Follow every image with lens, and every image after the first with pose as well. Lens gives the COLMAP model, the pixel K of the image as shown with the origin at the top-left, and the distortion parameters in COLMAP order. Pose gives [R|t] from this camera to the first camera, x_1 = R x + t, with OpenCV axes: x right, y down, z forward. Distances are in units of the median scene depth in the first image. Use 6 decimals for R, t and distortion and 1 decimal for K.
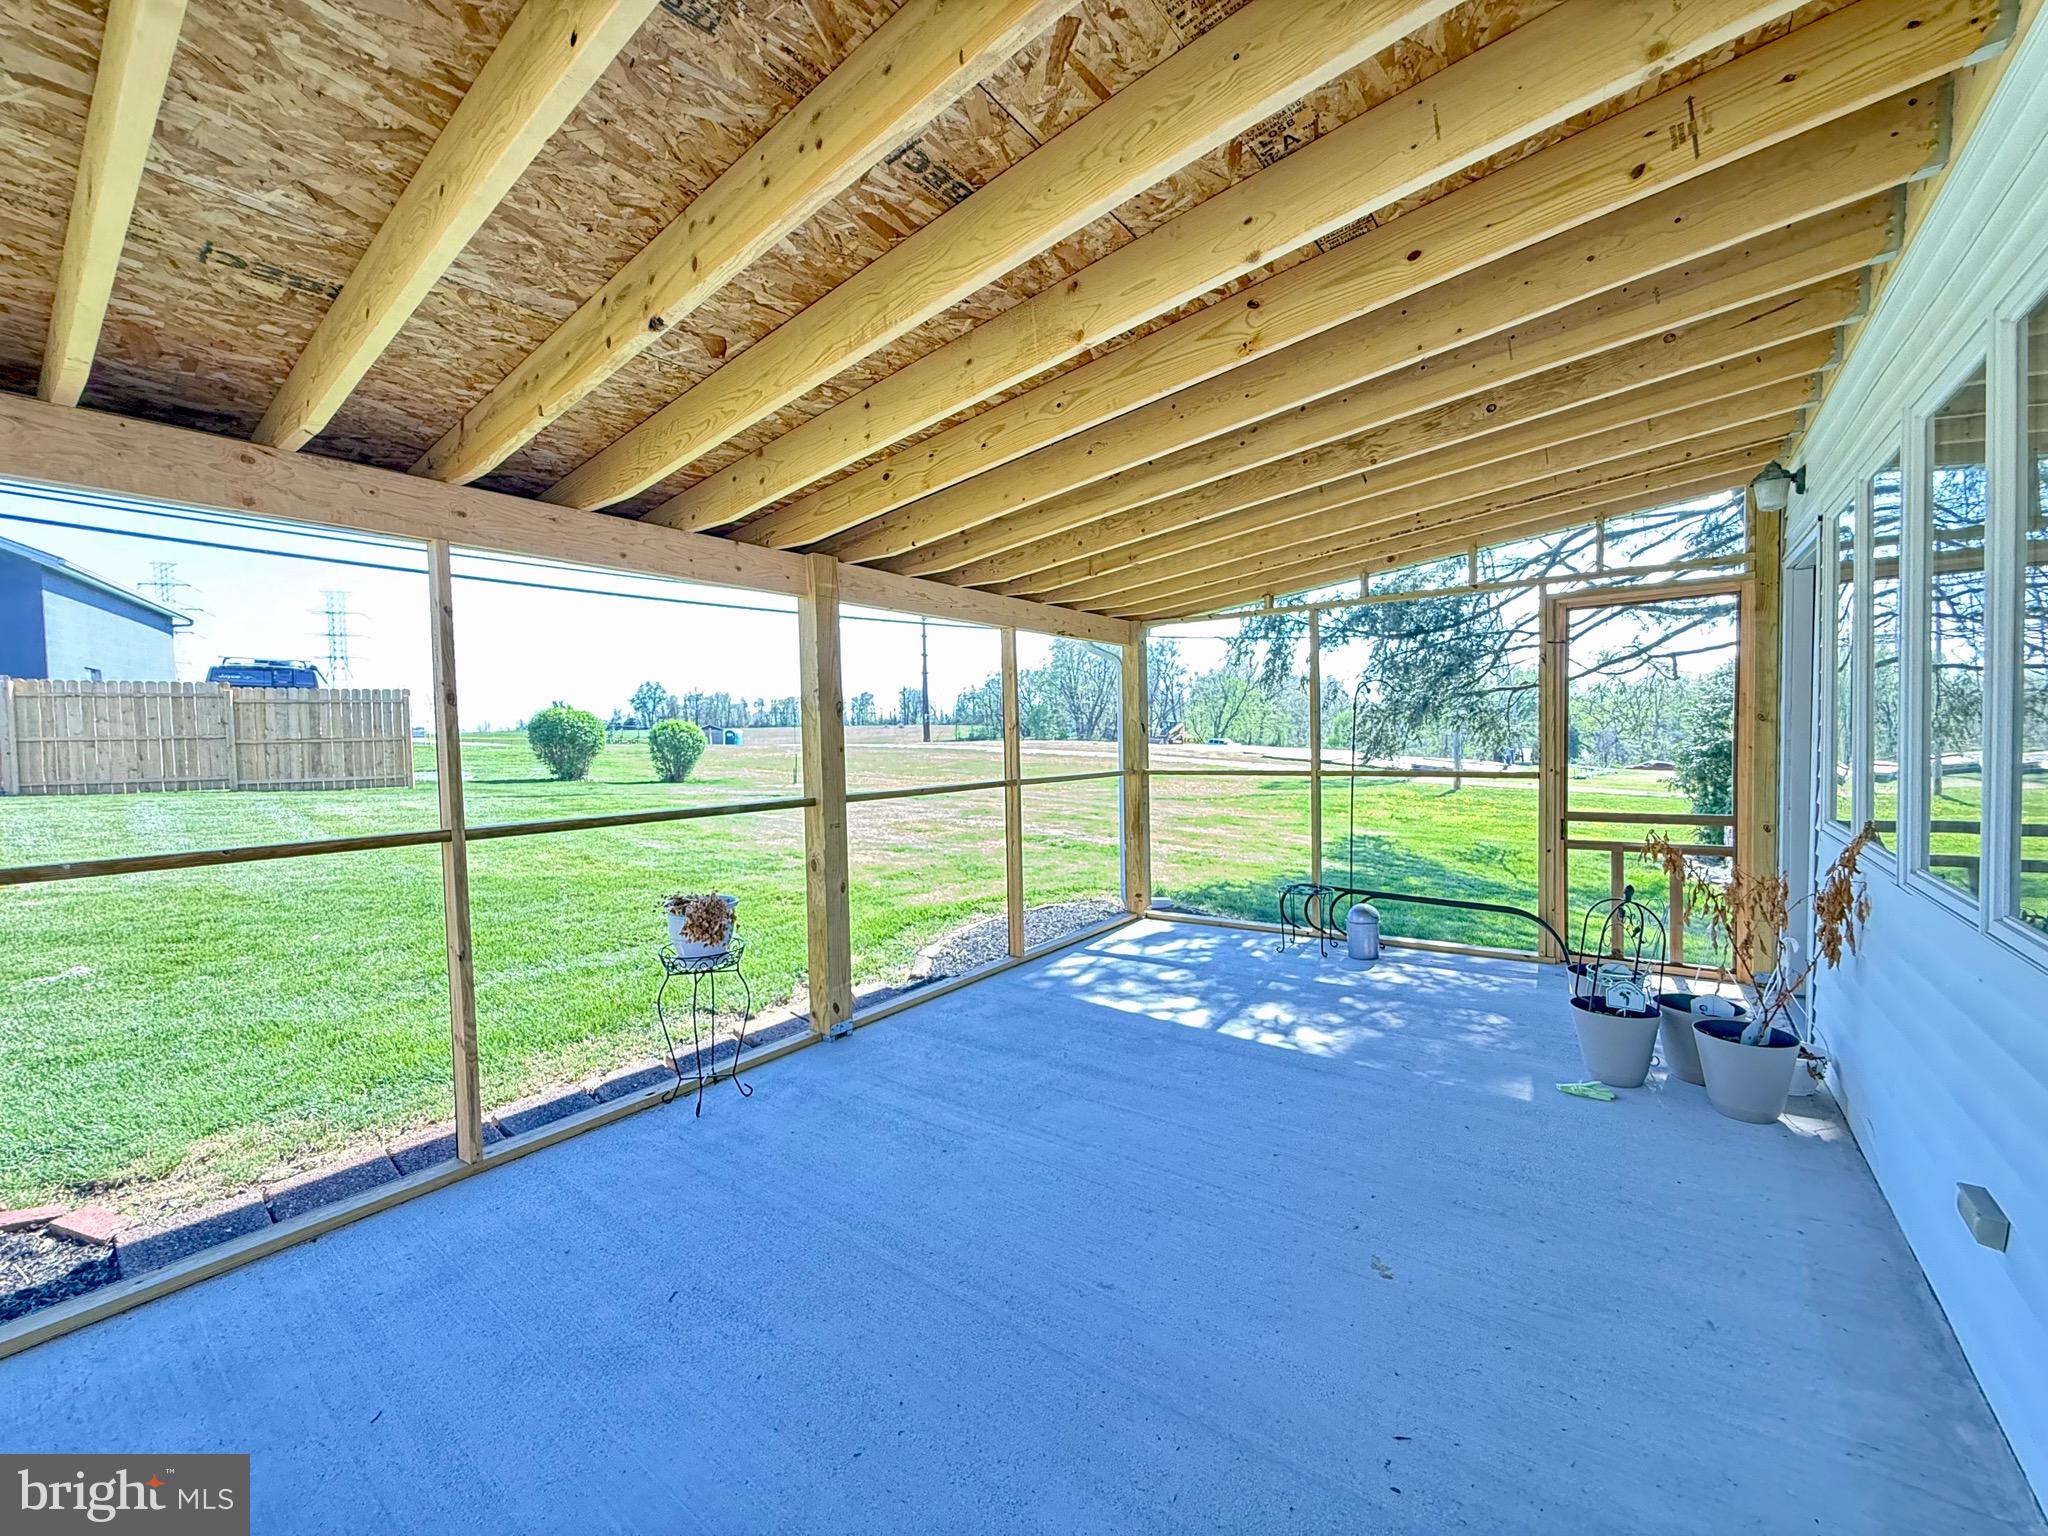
lens RADIAL K [[818.8, 0, 1018.2], [0, 818.8, 767.8], [0, 0, 1]] dist [0.000859, -0.000341]
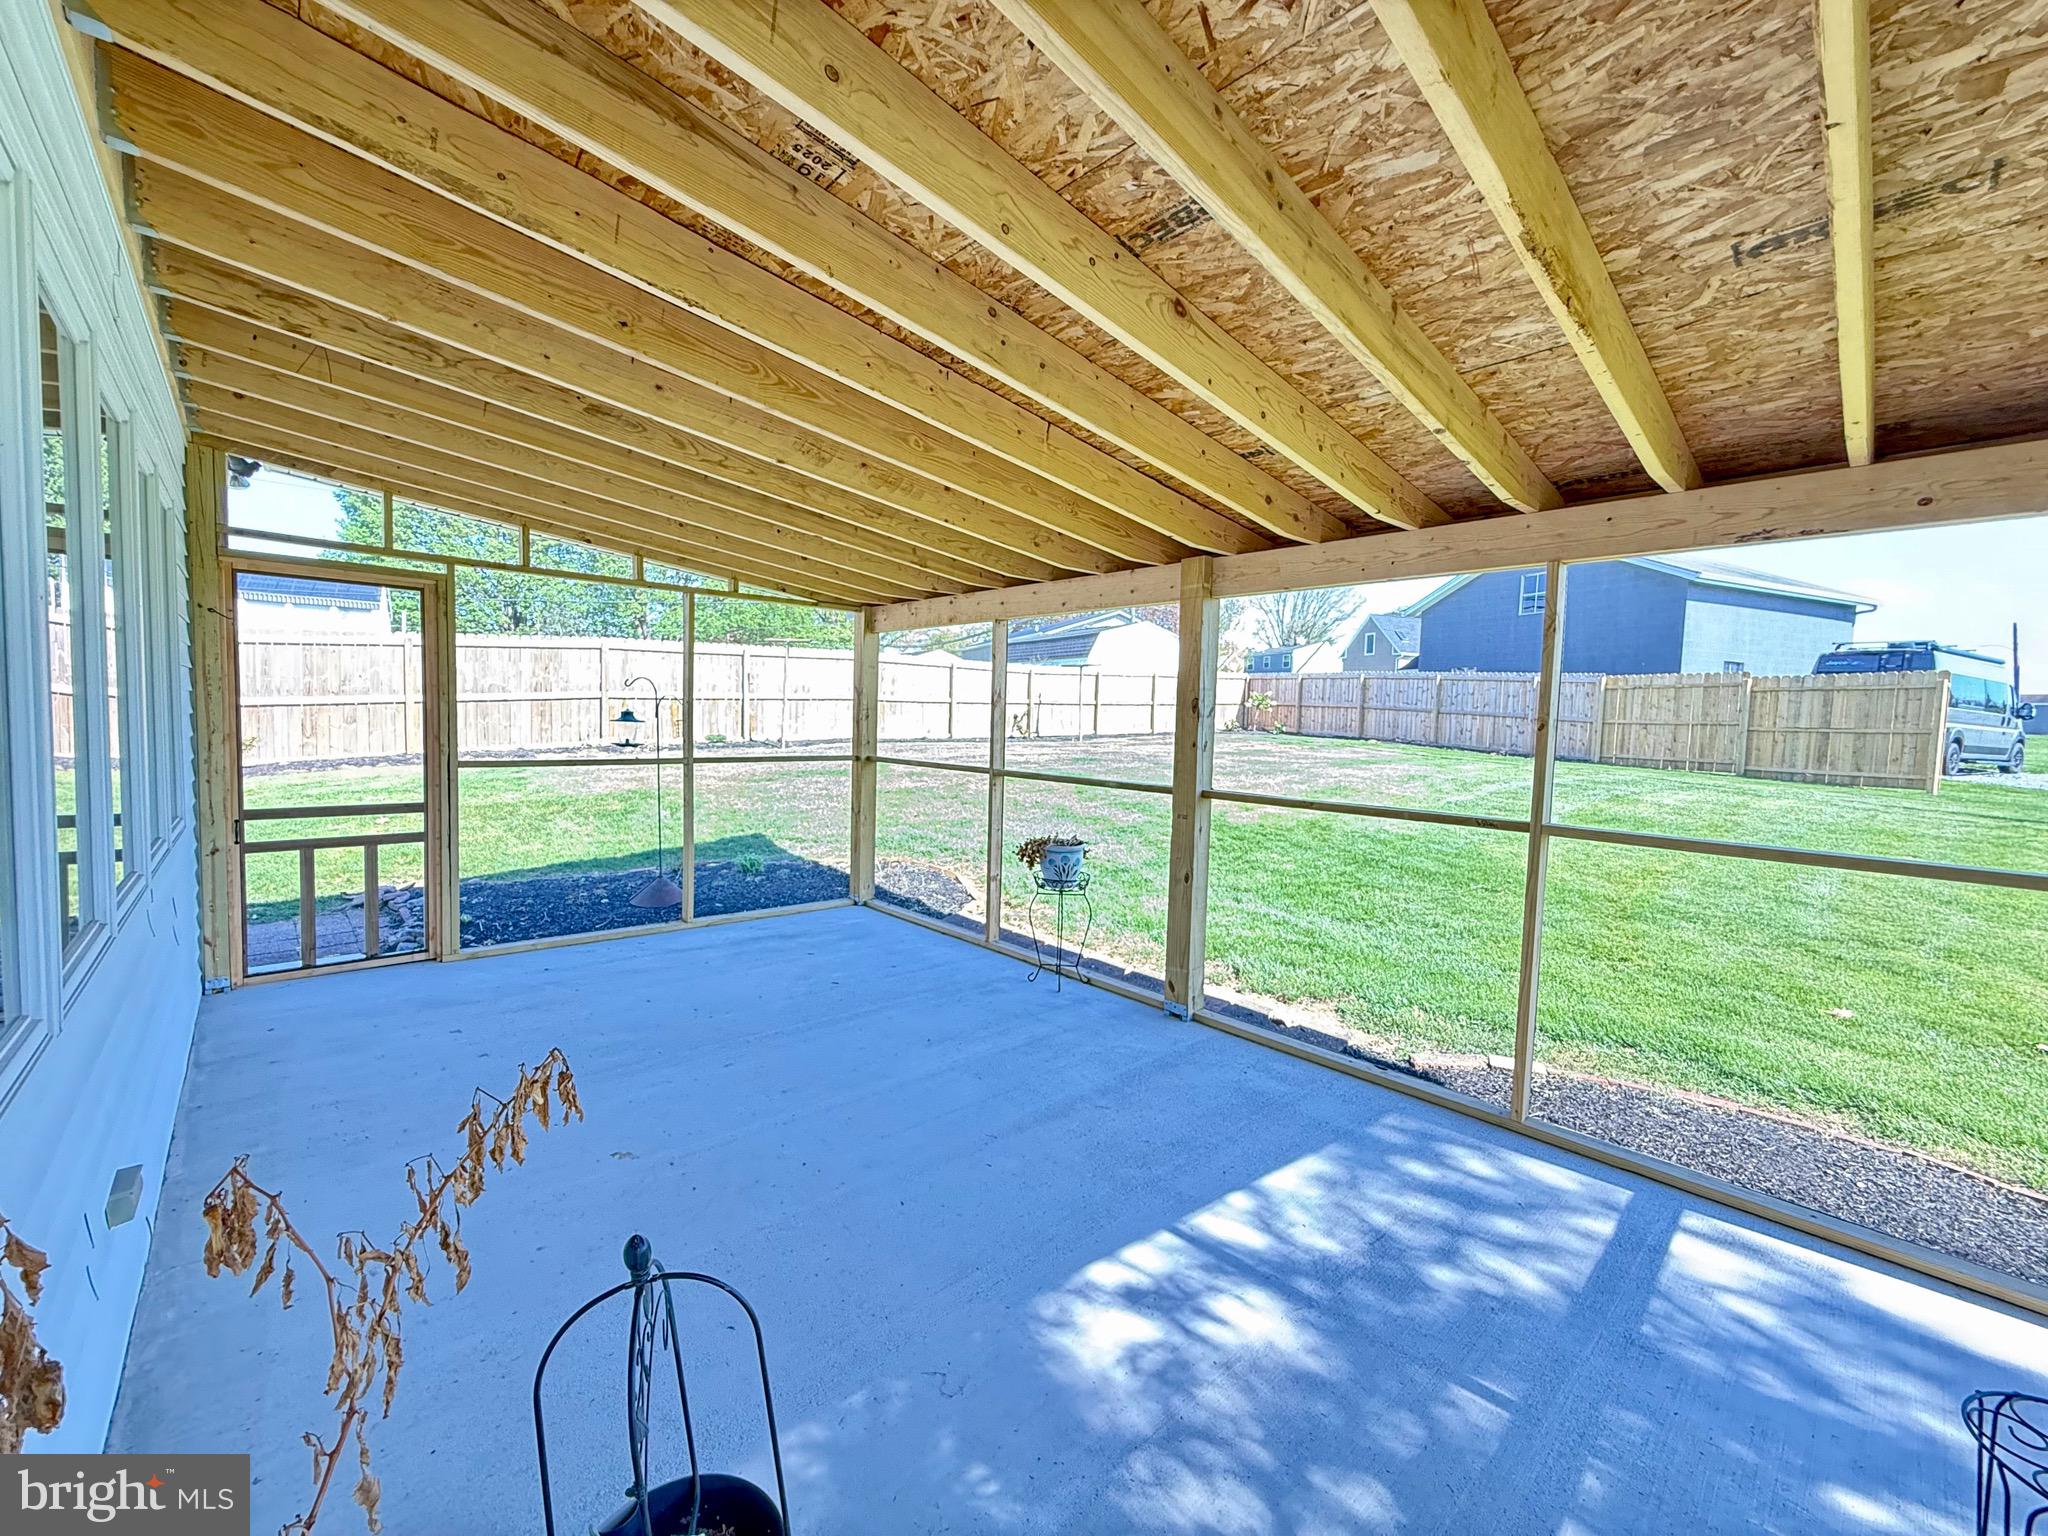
lens RADIAL K [[818.8, 0, 1018.2], [0, 818.8, 767.8], [0, 0, 1]] dist [0.000859, -0.000341]
pose [[-0.176366, 0.077977, -0.981231, 0.640339], [-0.061977, 0.994000, 0.090131, -0.051901], [0.982372, 0.076710, -0.170475, 0.754125]]
